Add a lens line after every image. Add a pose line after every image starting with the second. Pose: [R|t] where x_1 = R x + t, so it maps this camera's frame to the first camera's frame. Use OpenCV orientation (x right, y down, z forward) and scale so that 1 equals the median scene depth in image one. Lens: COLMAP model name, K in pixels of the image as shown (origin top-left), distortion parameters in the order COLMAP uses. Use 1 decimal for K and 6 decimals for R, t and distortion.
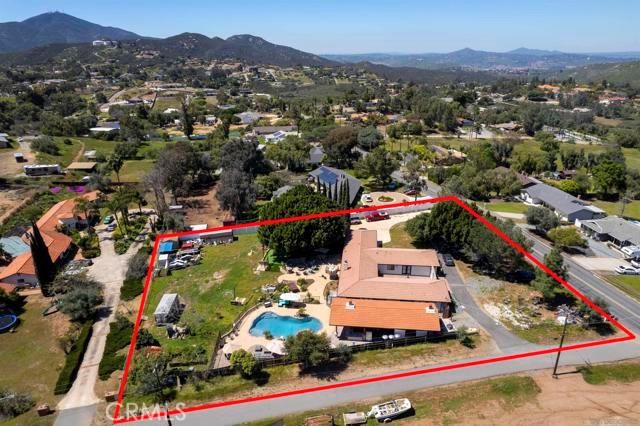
lens RADIAL K [[421.5, 0, 324.9], [0, 421.5, 221.8], [0, 0, 1]] dist [-0.072030, 0.071479]
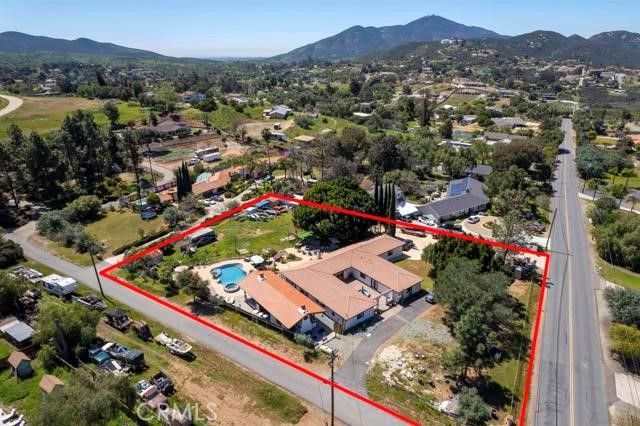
lens RADIAL K [[421.5, 0, 324.9], [0, 421.5, 221.8], [0, 0, 1]] dist [-0.072030, 0.071479]
pose [[0.690194, 0.280629, -0.666993, 0.098624], [-0.278315, 0.953784, 0.113297, -0.013270], [0.667962, 0.107437, 0.736399, 0.029280]]
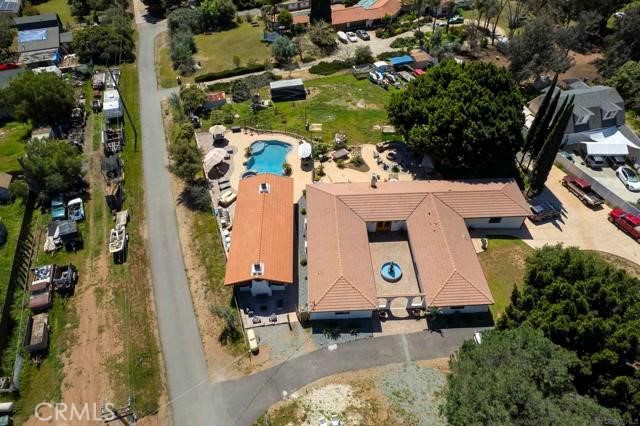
lens RADIAL K [[421.5, 0, 324.9], [0, 421.5, 221.8], [0, 0, 1]] dist [-0.072030, 0.071479]
pose [[0.121221, 0.720784, -0.682478, 0.073539], [-0.377818, 0.669300, 0.639759, -0.034191], [0.917910, 0.180301, 0.353458, 0.092637]]
